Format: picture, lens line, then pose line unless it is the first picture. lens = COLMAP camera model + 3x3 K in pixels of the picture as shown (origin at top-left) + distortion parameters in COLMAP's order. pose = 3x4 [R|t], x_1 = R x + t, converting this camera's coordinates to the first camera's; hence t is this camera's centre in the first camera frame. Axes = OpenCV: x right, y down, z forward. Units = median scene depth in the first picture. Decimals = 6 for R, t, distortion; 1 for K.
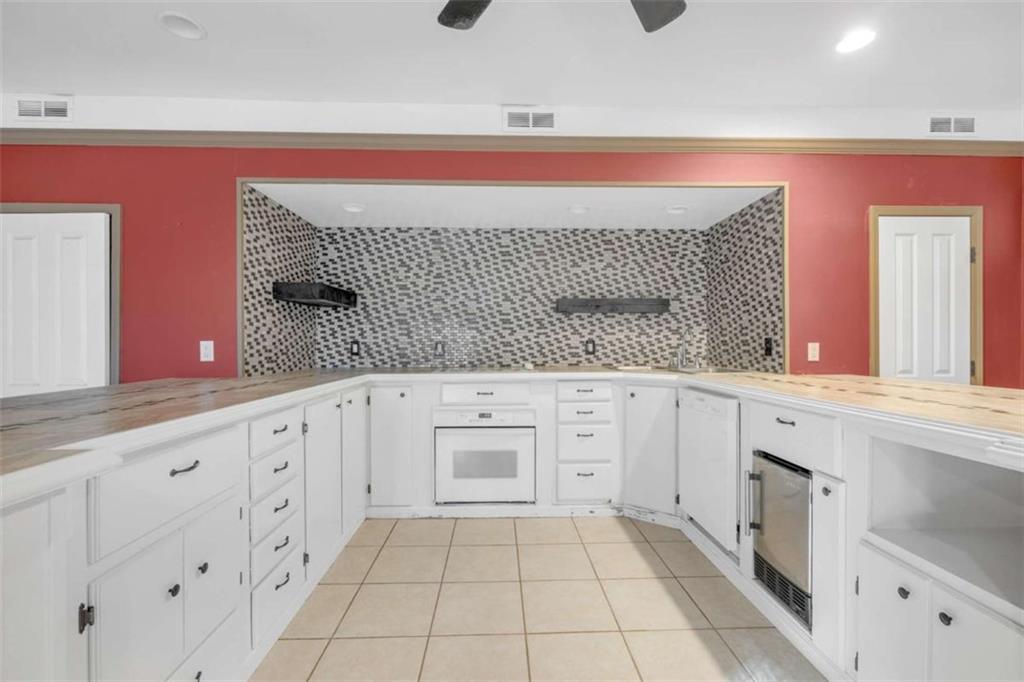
lens RADIAL K [[435.2, 0, 512.0], [0, 435.2, 341.0], [0, 0, 1]] dist [-0.001542, -0.000280]
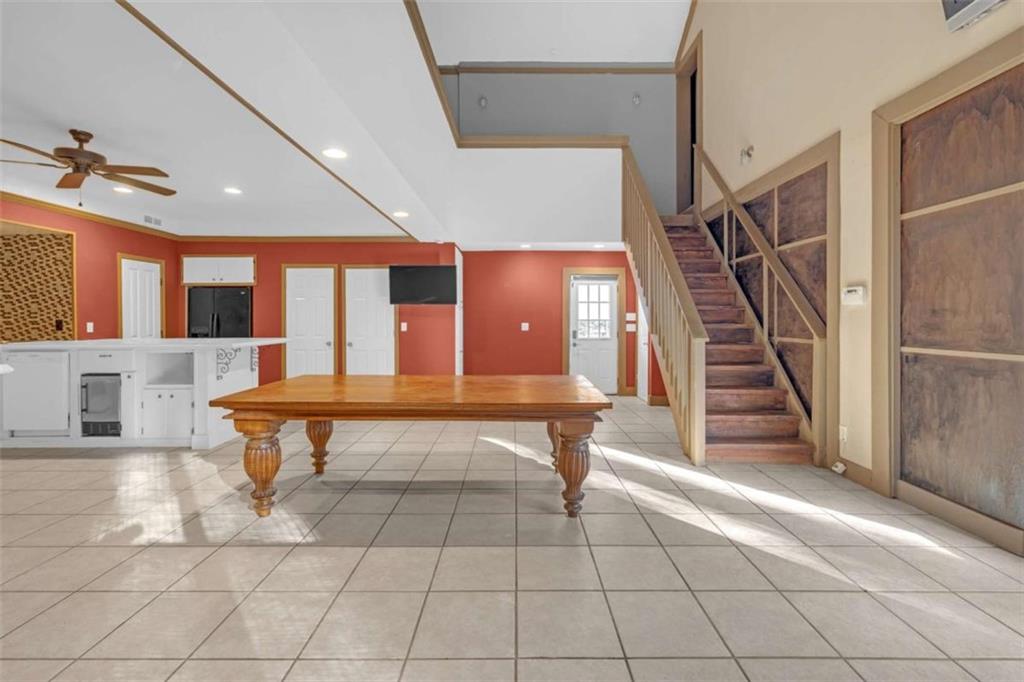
lens RADIAL K [[448.0, 0, 513.5], [0, 448.0, 321.3], [0, 0, 1]] dist [-0.001035, -0.000201]
pose [[0.036855, -0.008073, 0.999288, -1.117908], [0.000645, 0.999967, 0.008055, -0.014524], [-0.999320, 0.000347, 0.036859, -0.850204]]
